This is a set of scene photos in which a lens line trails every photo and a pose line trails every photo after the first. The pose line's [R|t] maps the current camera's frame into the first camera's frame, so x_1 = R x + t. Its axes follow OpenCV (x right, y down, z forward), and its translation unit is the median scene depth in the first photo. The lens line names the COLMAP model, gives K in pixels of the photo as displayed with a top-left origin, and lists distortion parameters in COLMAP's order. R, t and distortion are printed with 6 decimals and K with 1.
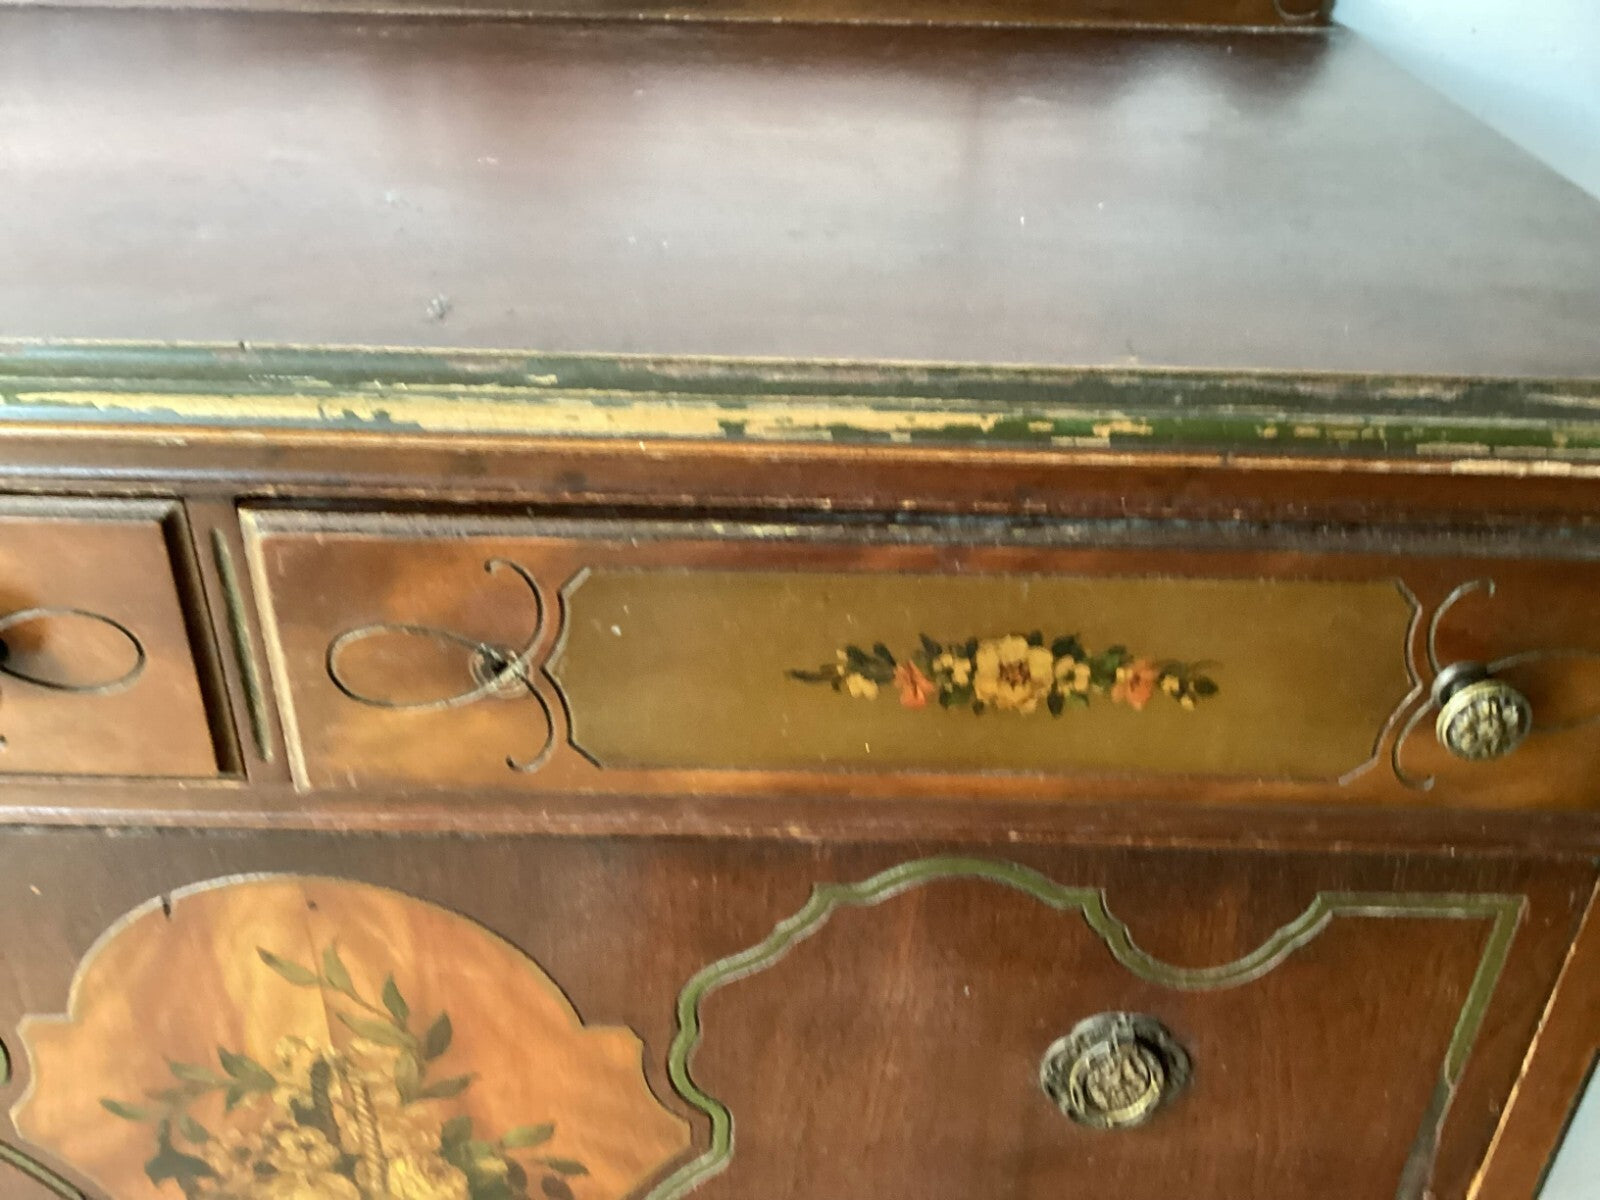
lens RADIAL K [[1498.3, 0, 803.8], [0, 1498.3, 643.9], [0, 0, 1]] dist [0.120253, -0.299281]
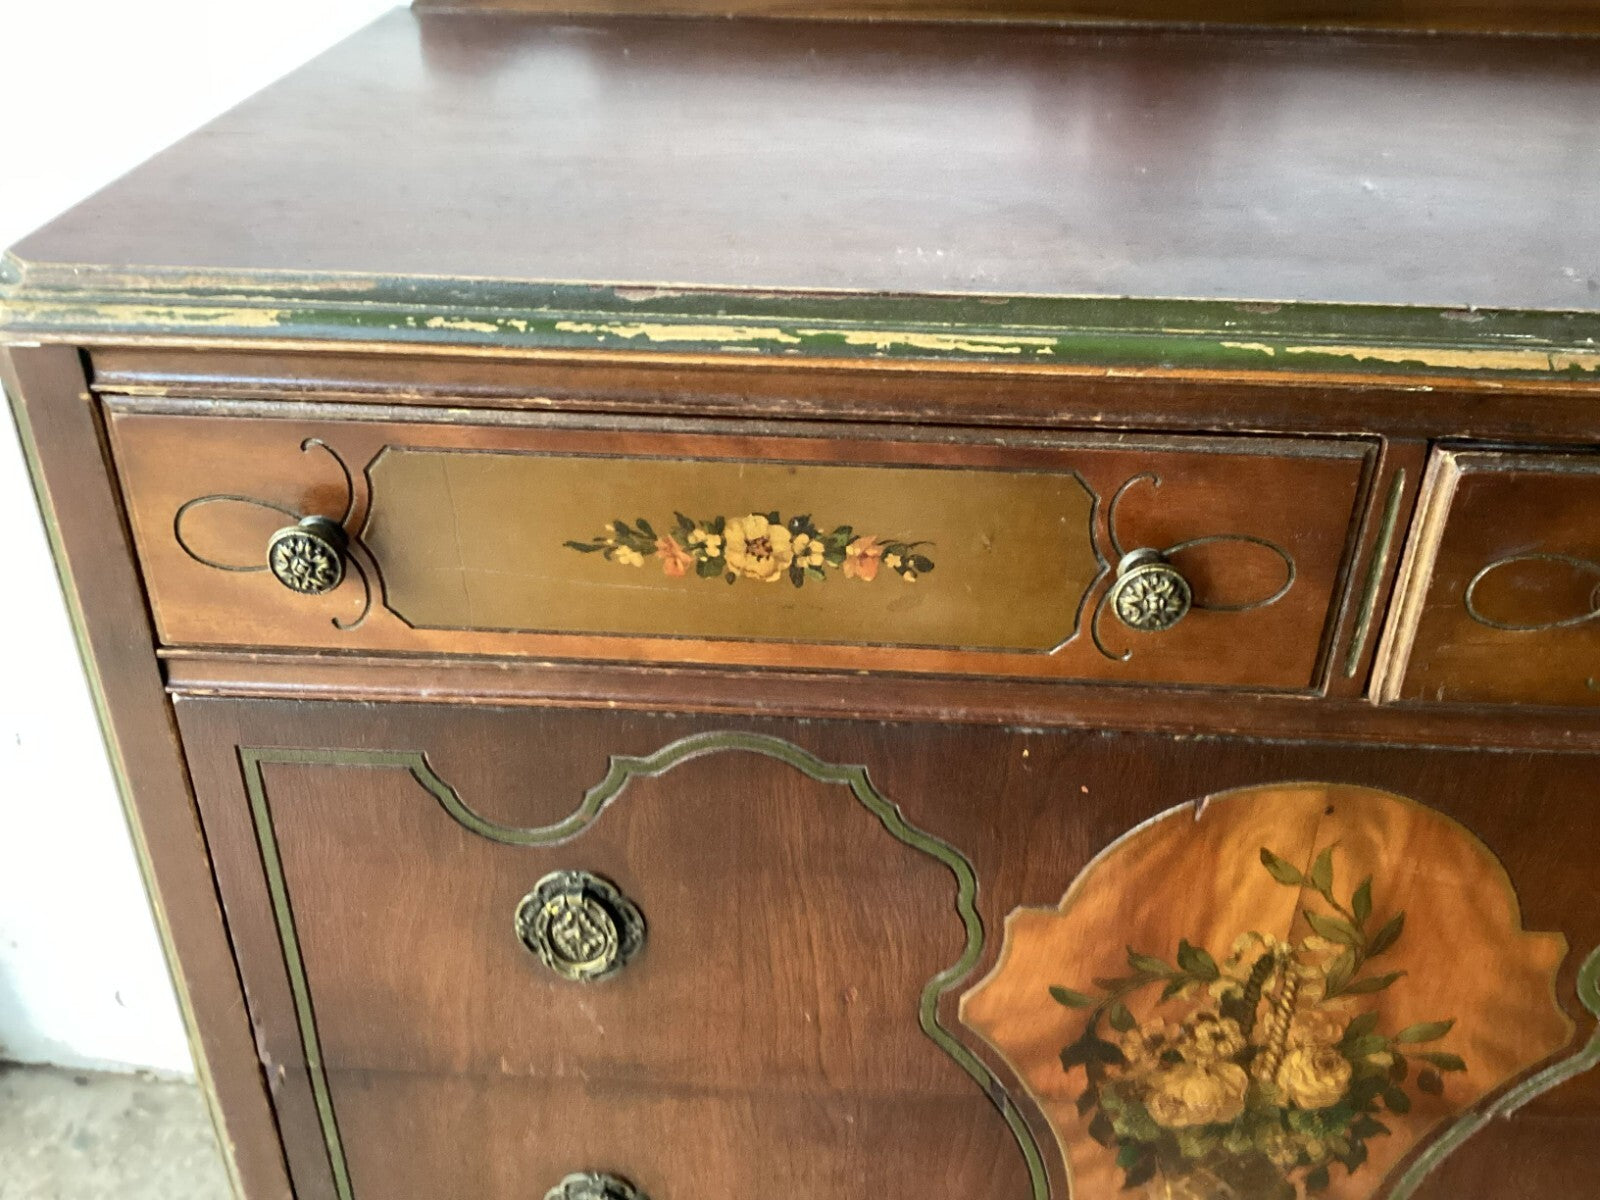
lens RADIAL K [[1464.5, 0, 799.3], [0, 1464.5, 598.7], [0, 0, 1]] dist [0.110540, -0.254402]
pose [[0.999213, 0.017344, -0.035673, -0.777568], [-0.018271, 0.999500, -0.025813, 0.058881], [0.035207, 0.026445, 0.999030, -0.129013]]
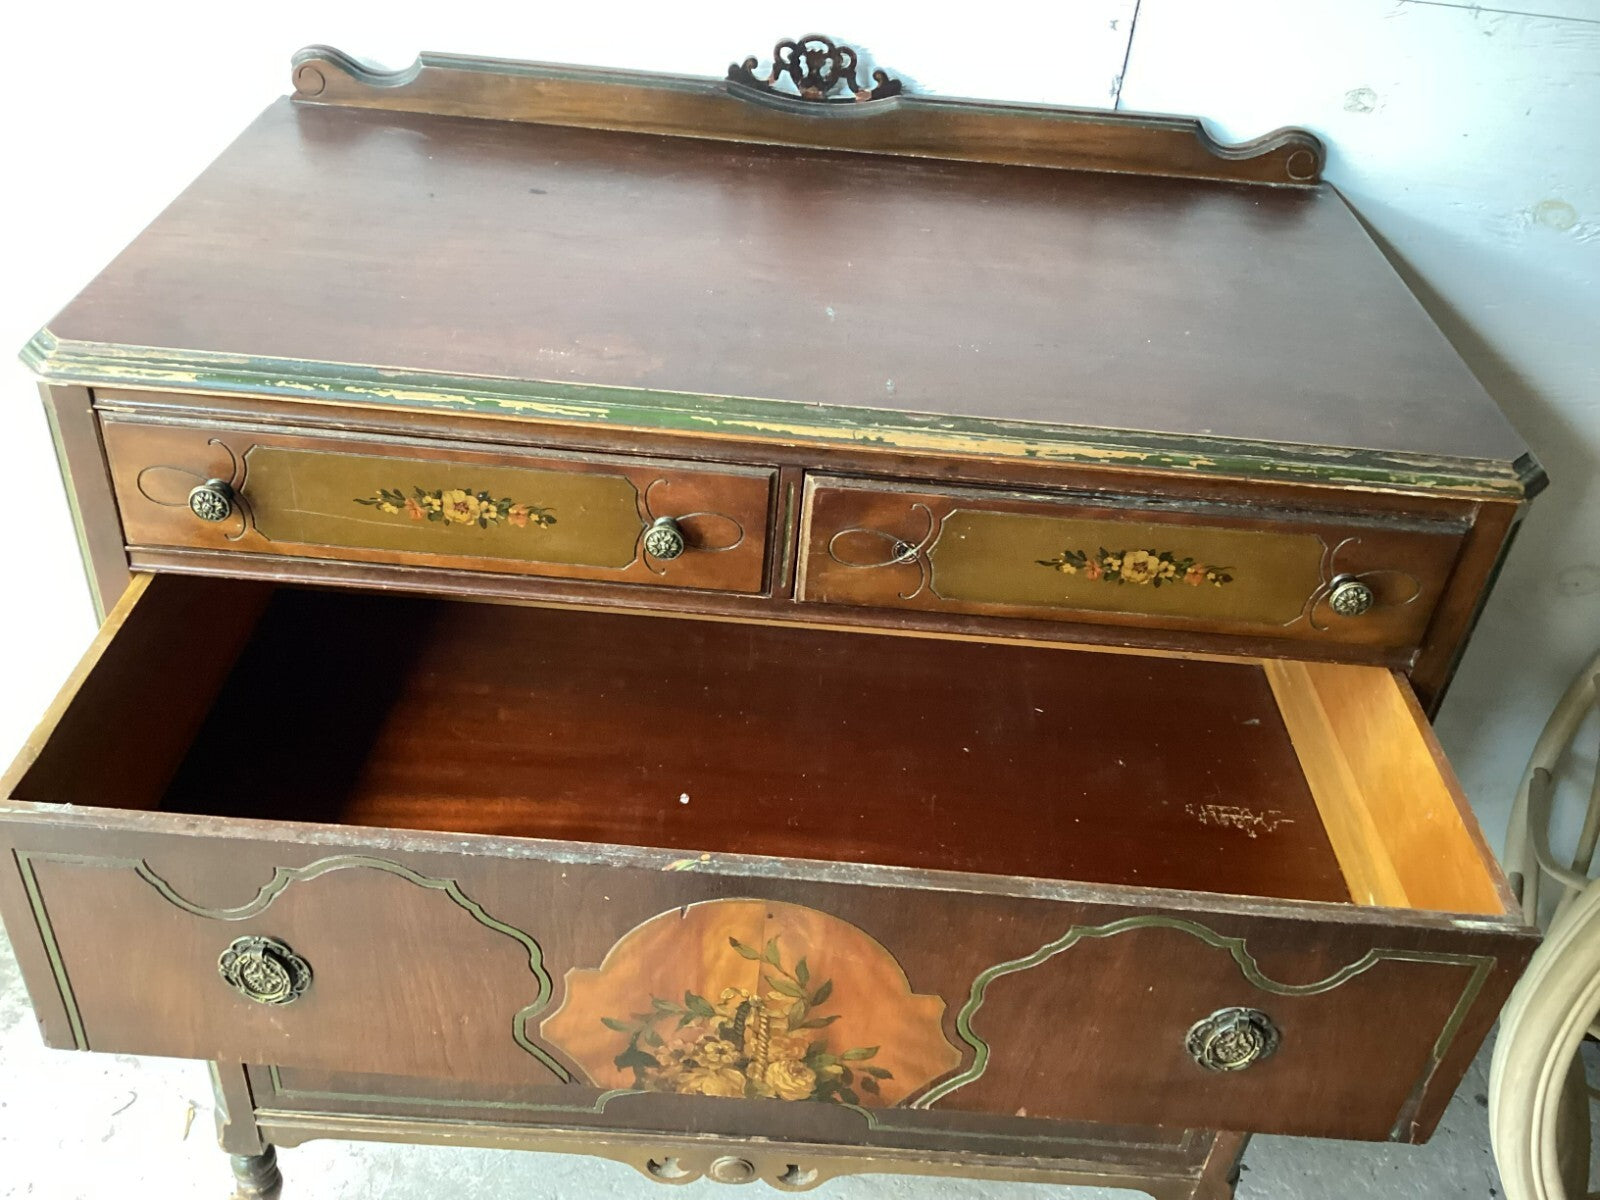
lens RADIAL K [[1444.2, 0, 799.7], [0, 1444.2, 597.0], [0, 0, 1]] dist [0.123193, -0.249012]
pose [[0.998109, 0.057458, 0.021825, -0.399764], [-0.058567, 0.996813, 0.054156, -0.022349], [-0.018644, -0.055332, 0.998294, -1.107363]]
